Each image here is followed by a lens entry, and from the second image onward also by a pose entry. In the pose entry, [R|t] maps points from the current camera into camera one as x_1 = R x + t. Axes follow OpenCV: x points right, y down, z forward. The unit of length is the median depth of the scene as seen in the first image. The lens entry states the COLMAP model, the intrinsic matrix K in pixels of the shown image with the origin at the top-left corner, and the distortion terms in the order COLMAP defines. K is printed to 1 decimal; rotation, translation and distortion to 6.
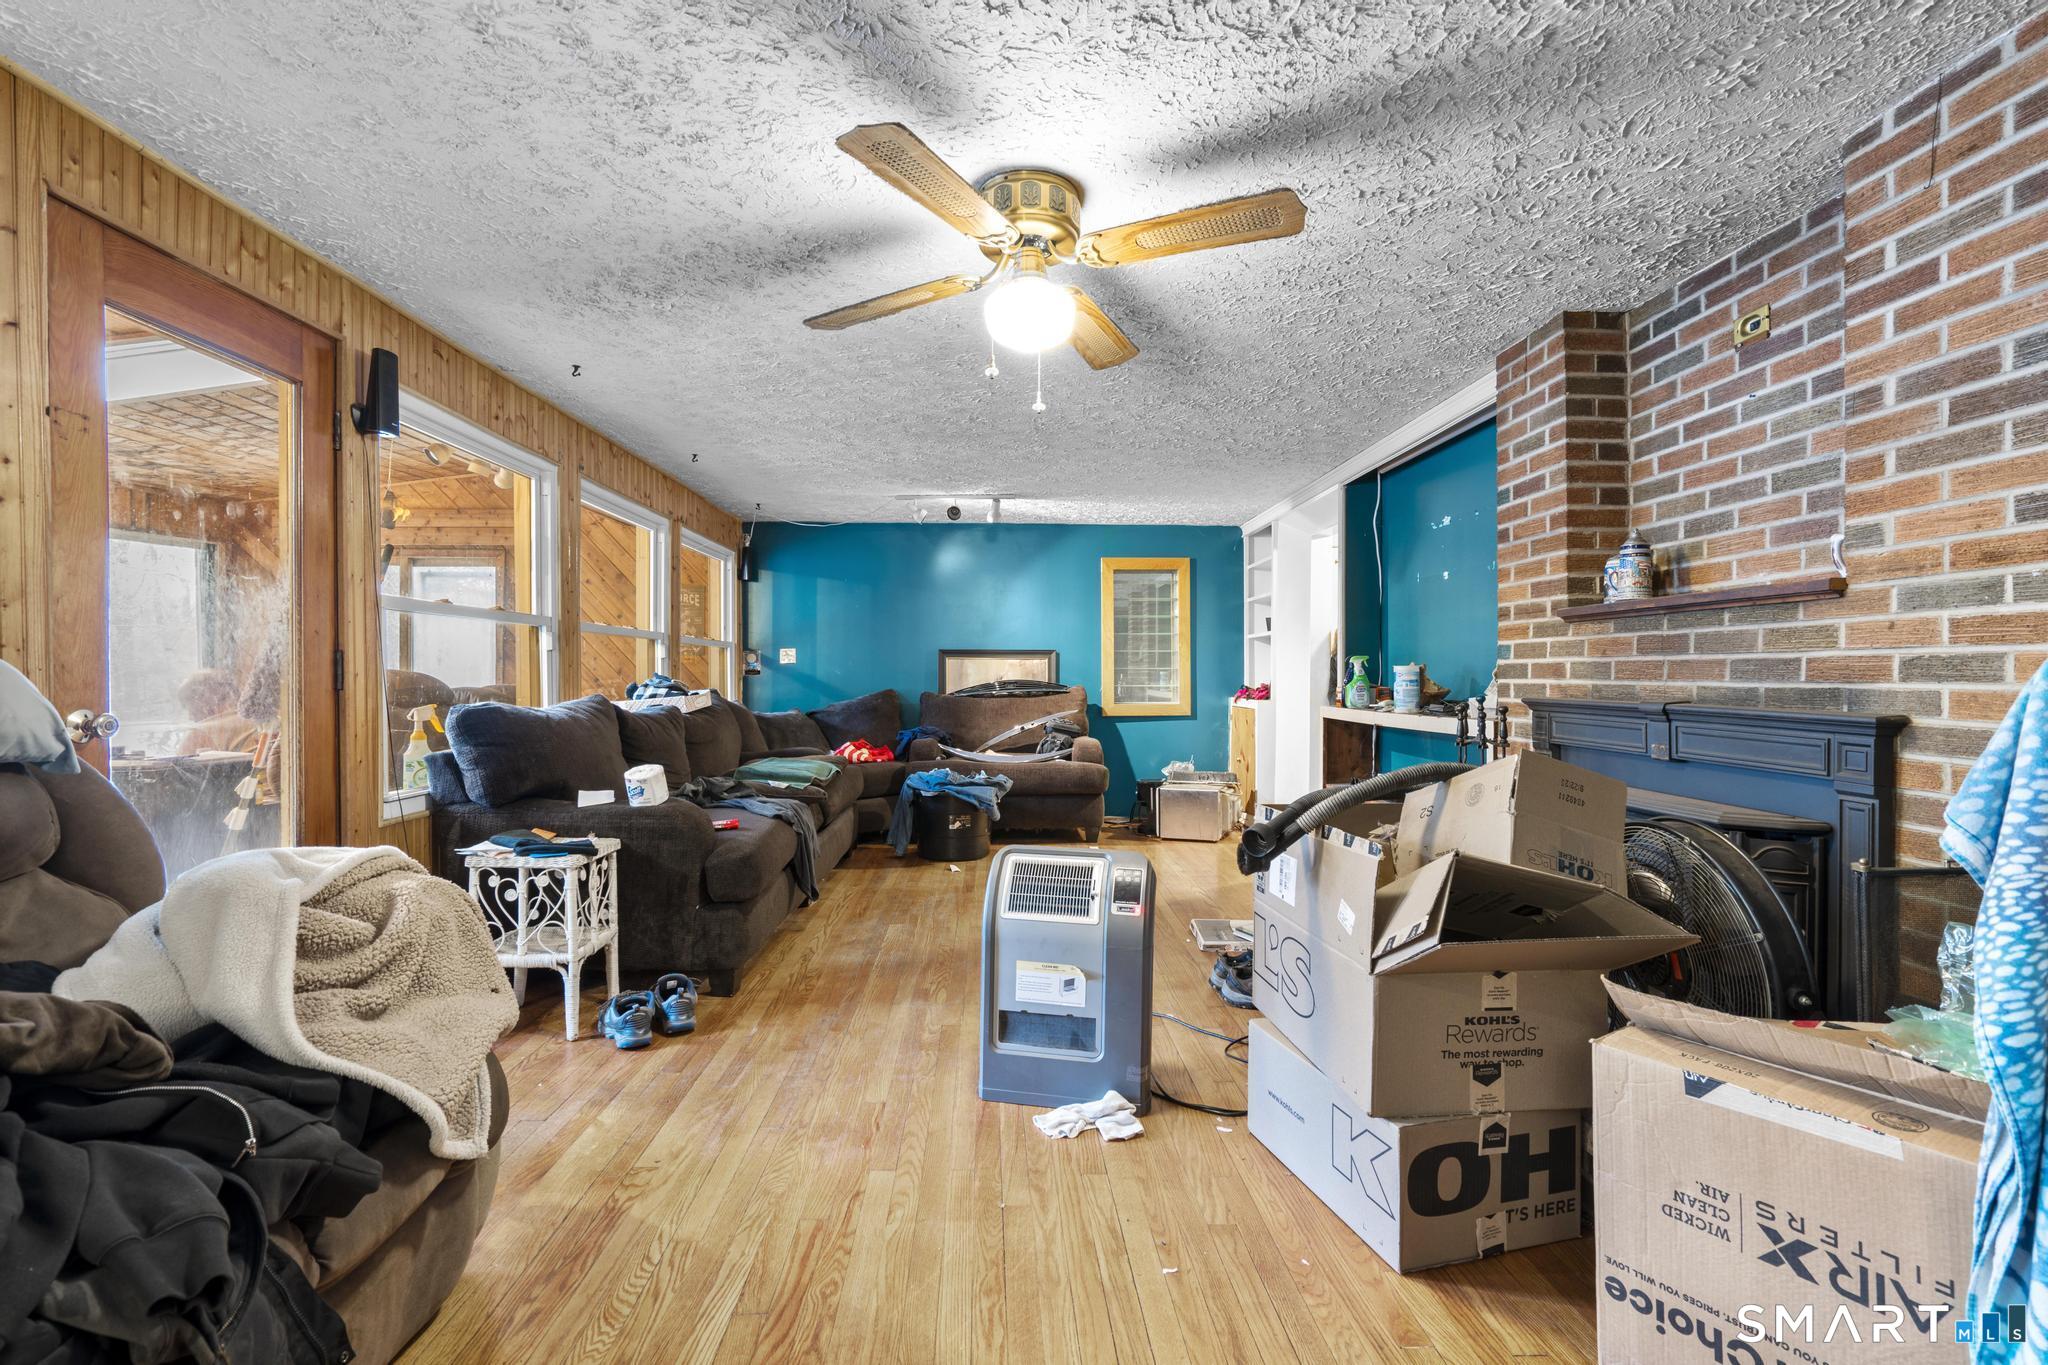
lens RADIAL K [[922.7, 0, 1020.3], [0, 922.7, 681.9], [0, 0, 1]] dist [-0.002527, 0.002464]
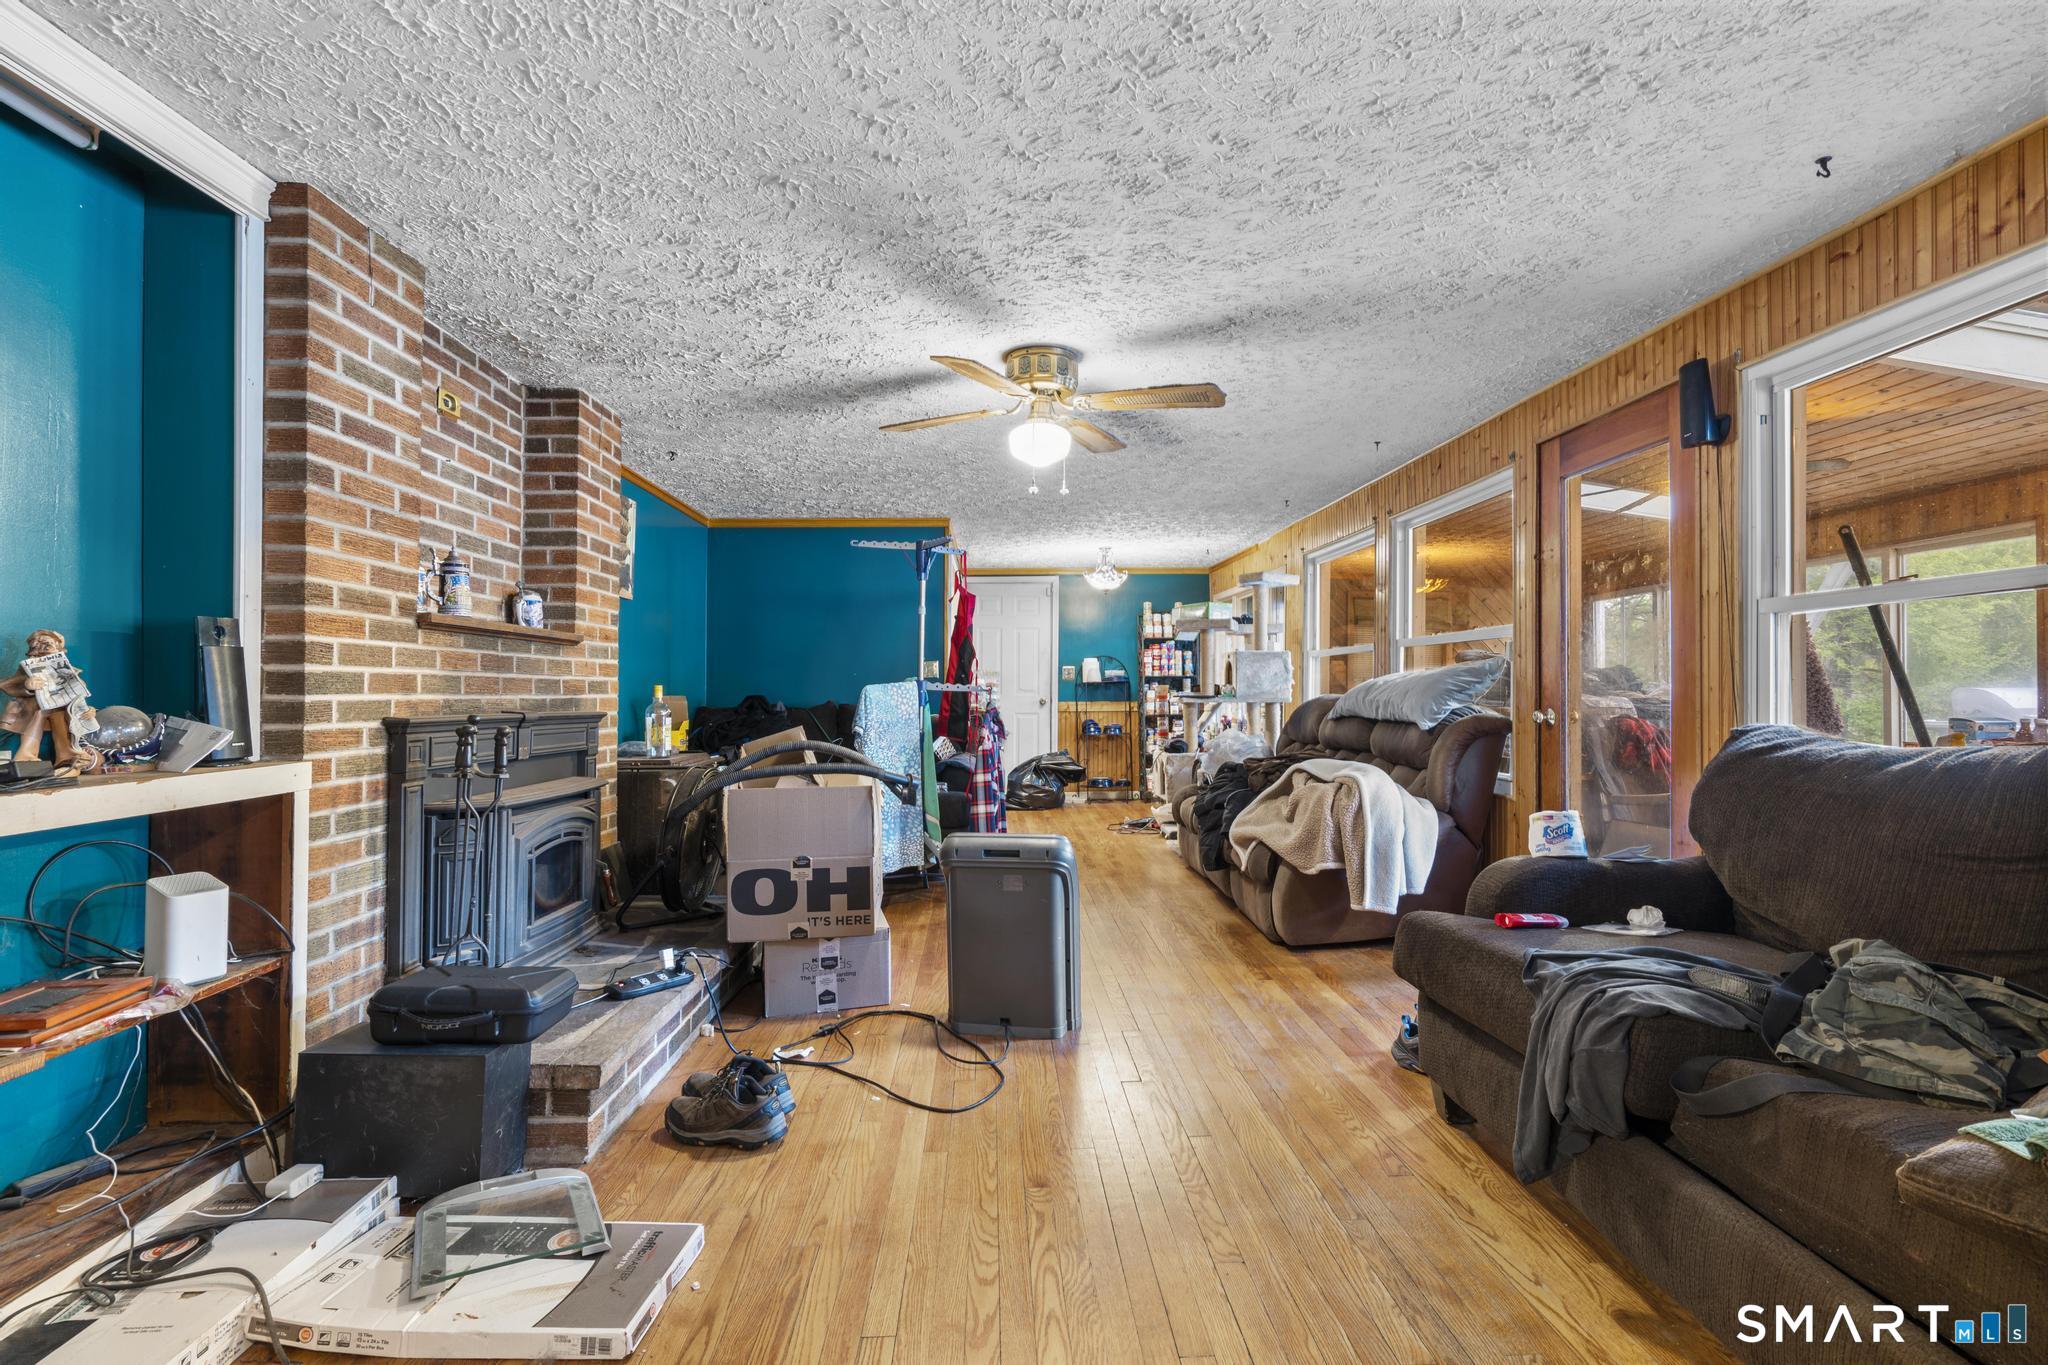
lens RADIAL K [[922.7, 0, 1028.1], [0, 922.7, 681.4], [0, 0, 1]] dist [-0.002527, 0.002464]
pose [[-0.999932, 0.000068, -0.011699, 0.035643], [0.000129, 0.999986, -0.005259, -0.010191], [0.011699, -0.005260, -0.999918, 1.888076]]
